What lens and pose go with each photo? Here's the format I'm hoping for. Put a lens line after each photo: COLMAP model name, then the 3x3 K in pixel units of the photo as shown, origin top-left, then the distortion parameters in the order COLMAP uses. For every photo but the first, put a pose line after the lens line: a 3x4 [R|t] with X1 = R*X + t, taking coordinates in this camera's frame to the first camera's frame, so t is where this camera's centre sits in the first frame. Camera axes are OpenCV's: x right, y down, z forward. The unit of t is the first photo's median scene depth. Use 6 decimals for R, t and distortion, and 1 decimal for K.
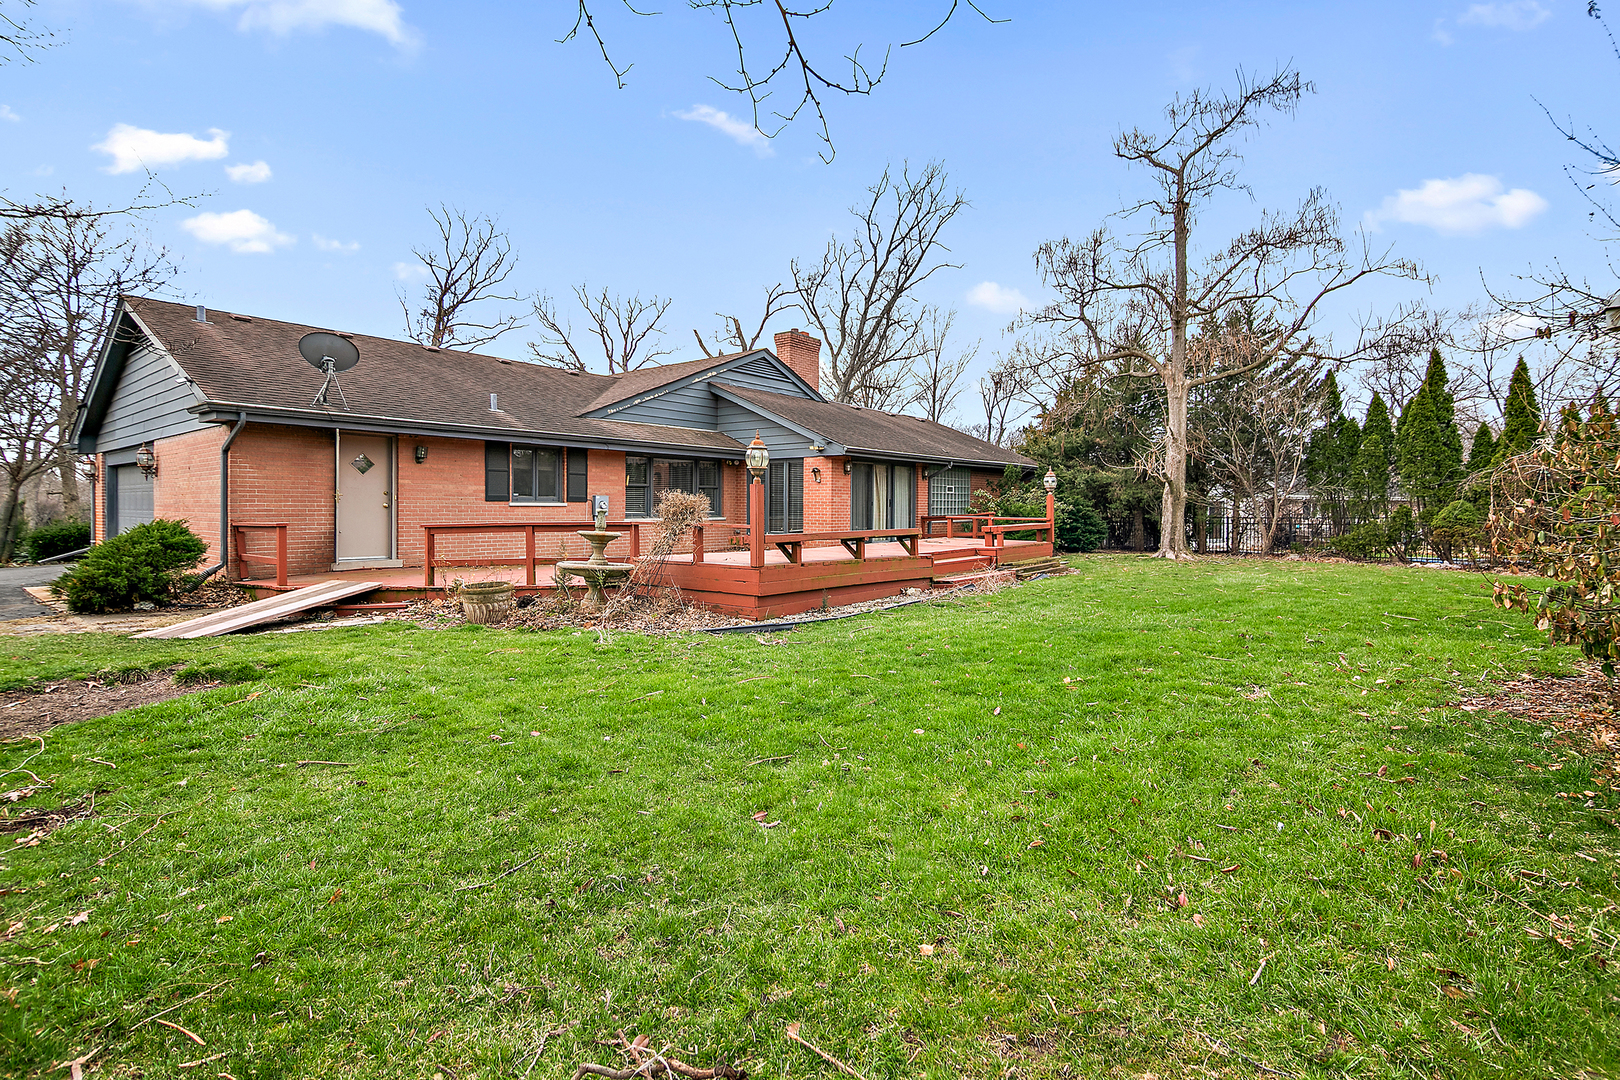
lens RADIAL K [[748.8, 0, 810.0], [0, 748.8, 540.0], [0, 0, 1]] dist [0.000789, -0.000053]
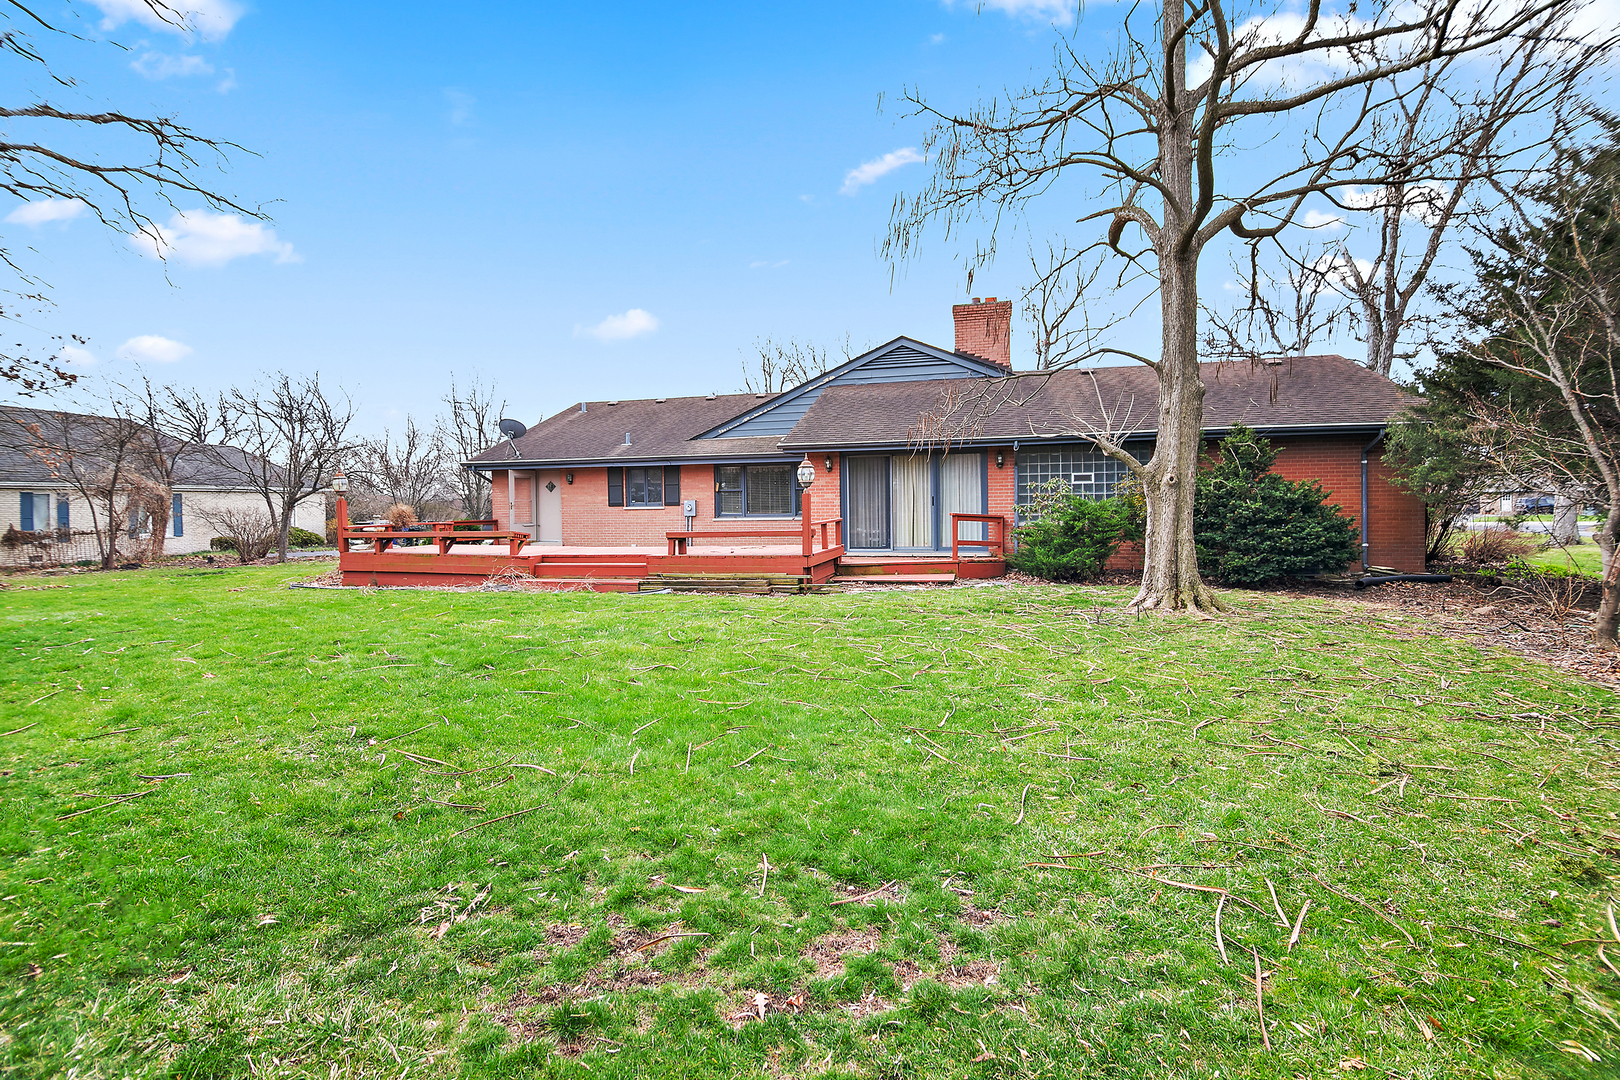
lens RADIAL K [[748.8, 0, 810.0], [0, 748.8, 540.0], [0, 0, 1]] dist [0.000789, -0.000053]
pose [[0.419910, 0.034278, -0.906918, 0.804360], [-0.023212, 0.999365, 0.027025, -0.025952], [0.907269, 0.009703, 0.420439, 0.535884]]
